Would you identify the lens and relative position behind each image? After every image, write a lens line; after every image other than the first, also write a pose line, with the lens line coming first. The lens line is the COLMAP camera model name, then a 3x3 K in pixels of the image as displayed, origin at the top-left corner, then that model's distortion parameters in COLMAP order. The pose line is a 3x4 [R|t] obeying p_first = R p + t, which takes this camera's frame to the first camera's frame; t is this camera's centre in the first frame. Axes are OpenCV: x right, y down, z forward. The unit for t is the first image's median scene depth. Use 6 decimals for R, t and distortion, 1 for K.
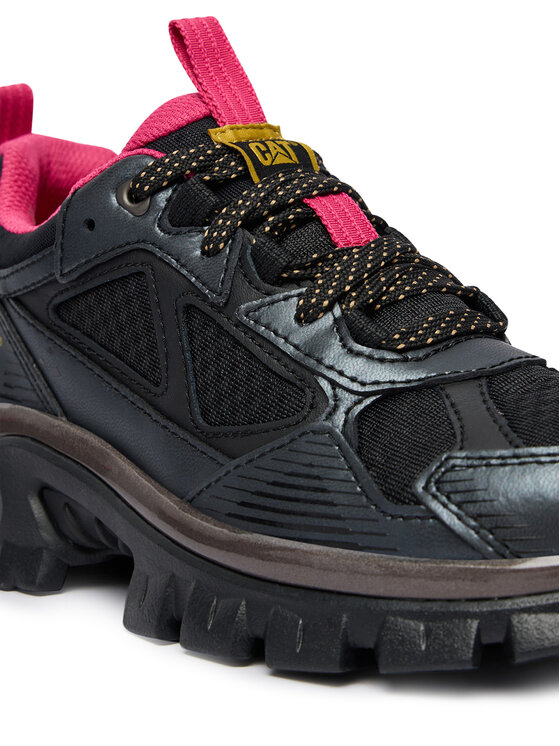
lens RADIAL K [[1465.4, 0, 280.0], [0, 1465.4, 373.0], [0, 0, 1]] dist [-0.089421, -0.178386]
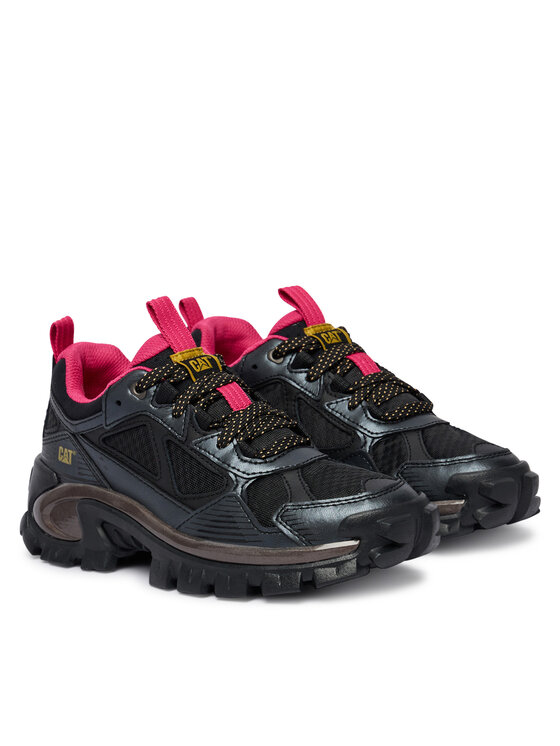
lens RADIAL K [[2199.9, 0, 280.0], [0, 2199.9, 373.0], [0, 0, 1]] dist [0.021464, 0.197377]
pose [[0.995767, -0.071173, 0.058160, -0.082392], [0.064712, 0.992228, 0.106283, -0.504122], [-0.065272, -0.102070, 0.992634, -2.381831]]
